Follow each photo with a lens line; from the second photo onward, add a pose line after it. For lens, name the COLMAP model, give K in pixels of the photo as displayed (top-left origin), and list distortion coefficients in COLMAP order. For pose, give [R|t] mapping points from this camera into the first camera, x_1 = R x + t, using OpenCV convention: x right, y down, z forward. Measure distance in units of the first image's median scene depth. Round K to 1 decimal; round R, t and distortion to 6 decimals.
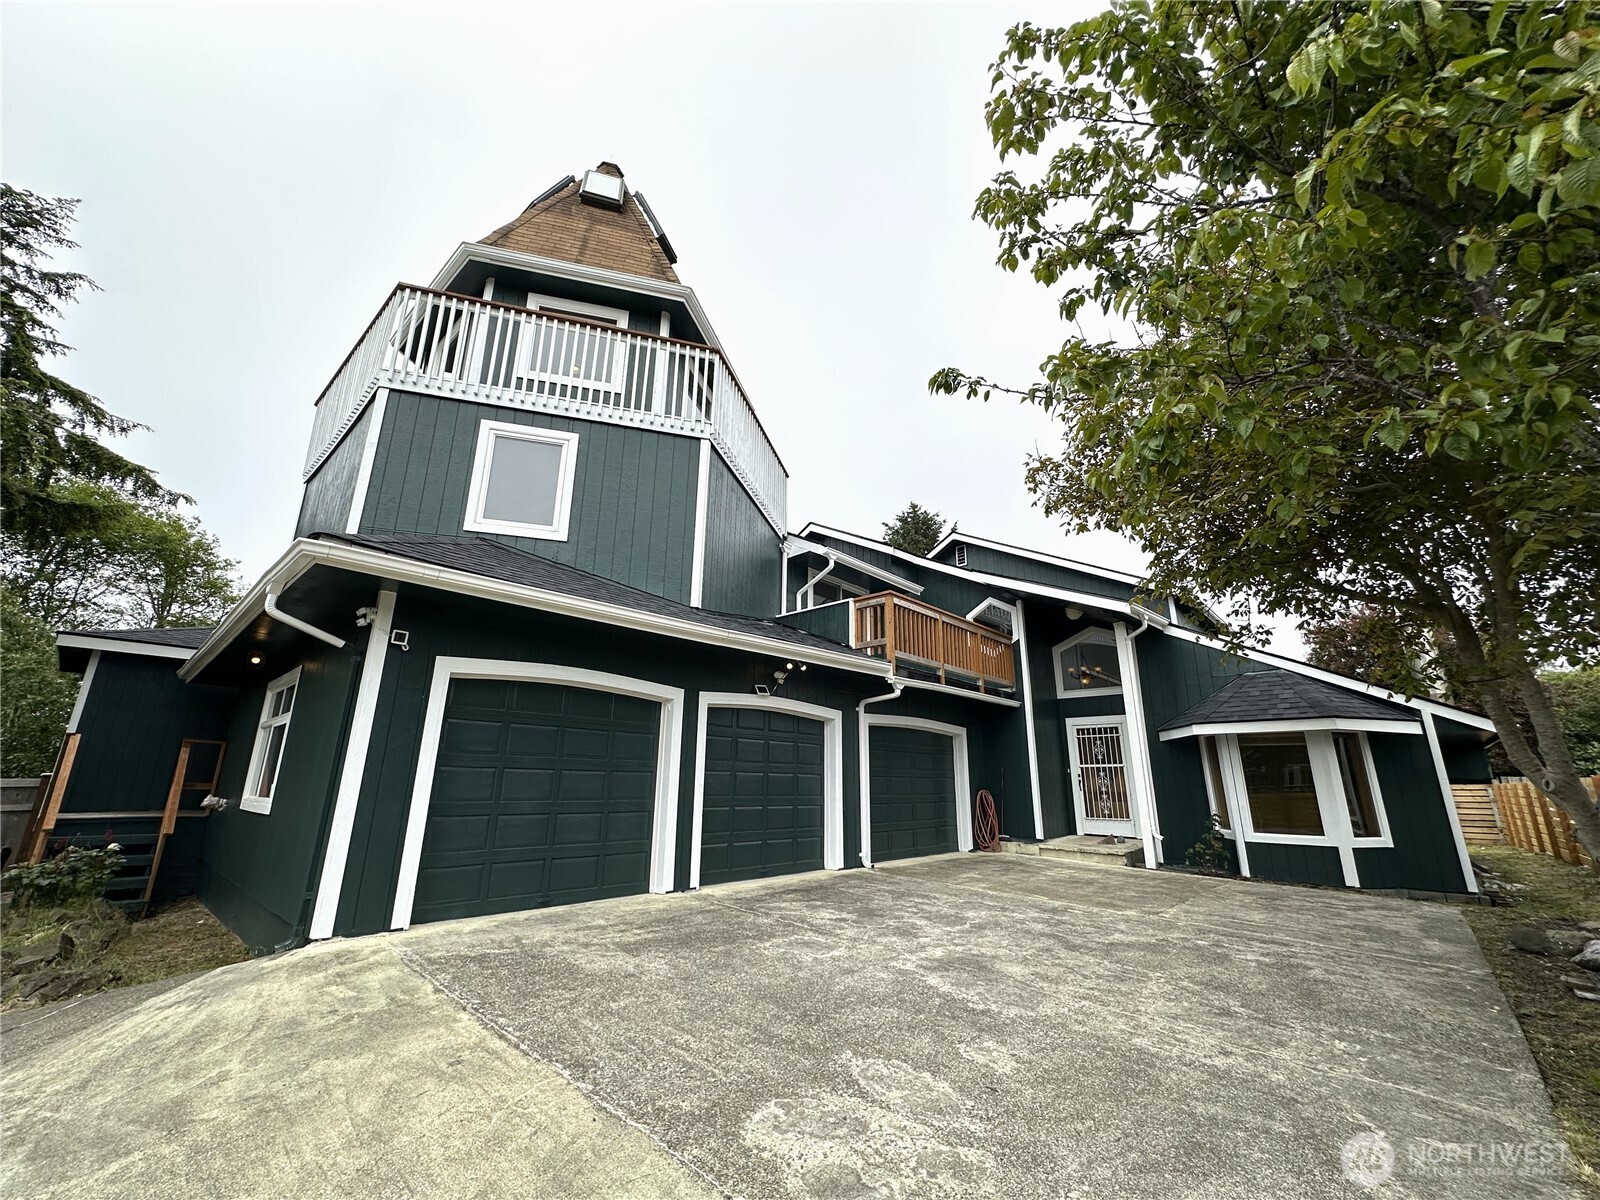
lens RADIAL K [[640.2, 0, 800.2], [0, 640.2, 600.9], [0, 0, 1]] dist [-0.004373, 0.000531]
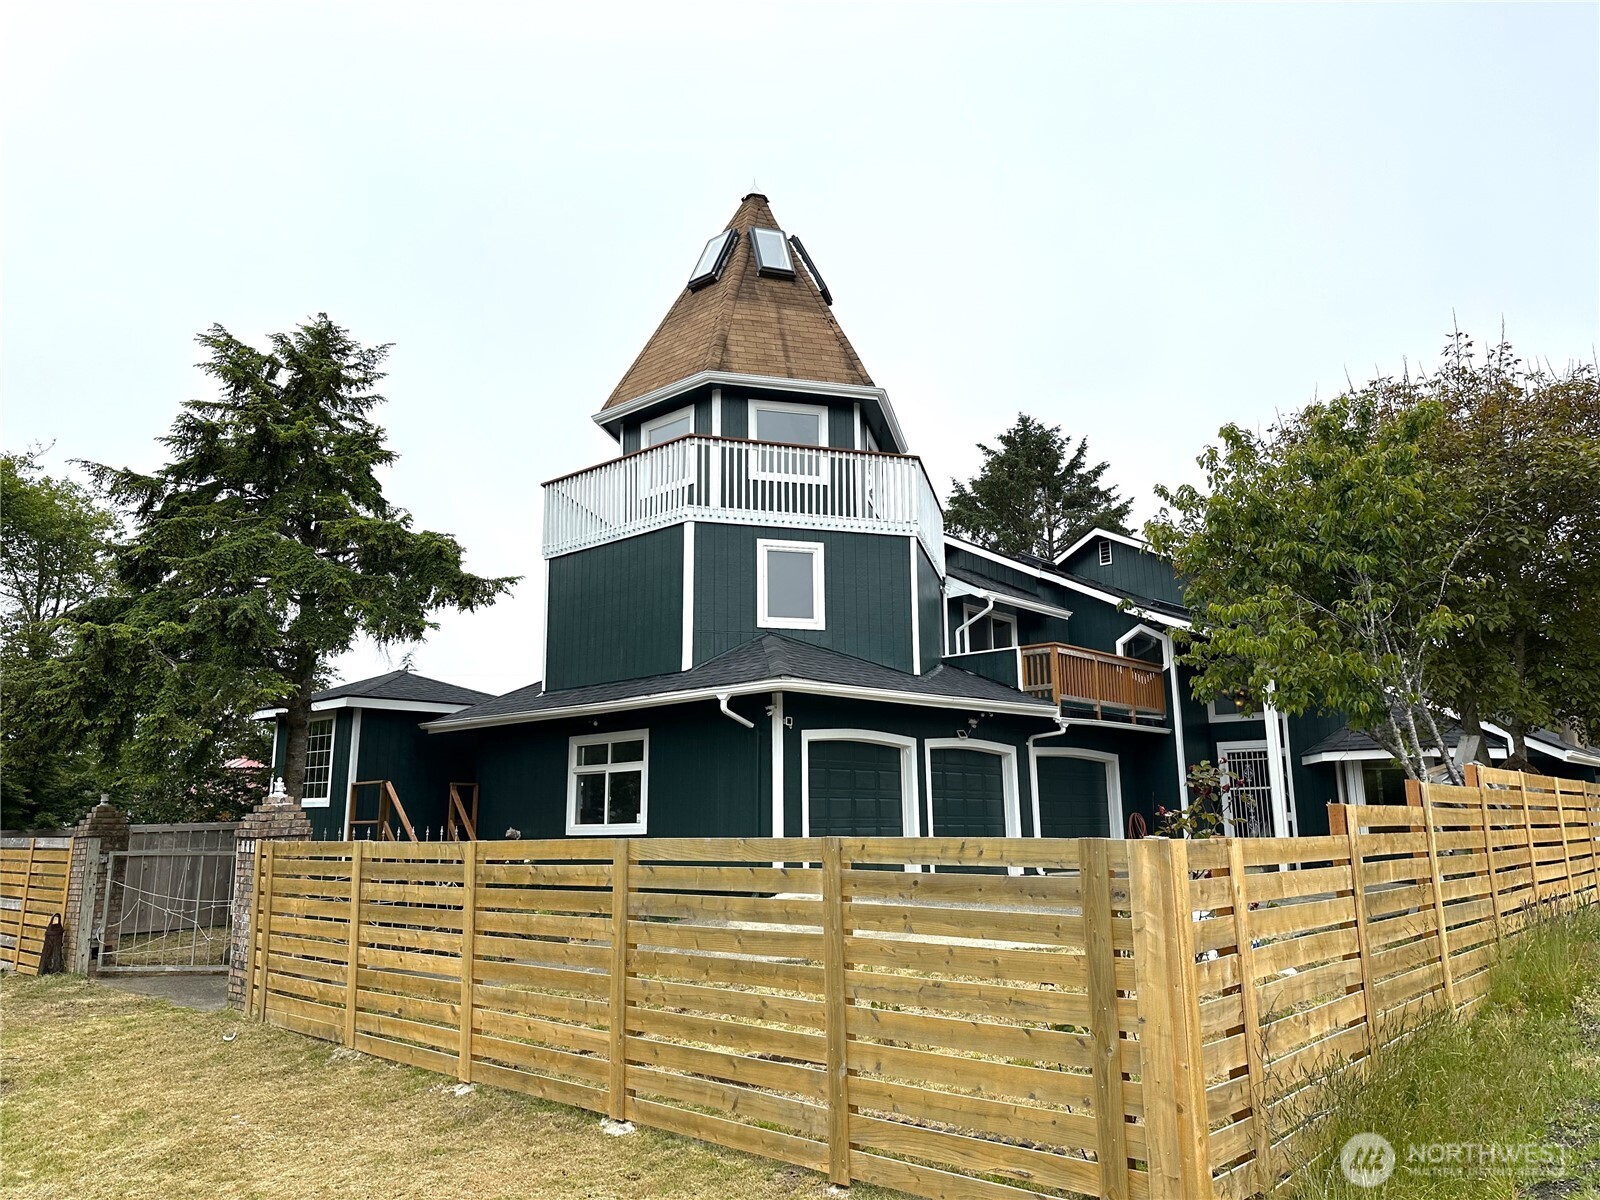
lens RADIAL K [[1121.2, 0, 795.3], [0, 1121.2, 602.6], [0, 0, 1]] dist [0.075061, -0.001816]
pose [[0.999759, -0.021875, -0.001746, -0.320612], [0.021945, 0.996272, 0.083433, -0.264657], [-0.000086, -0.083451, 0.996512, -1.013435]]
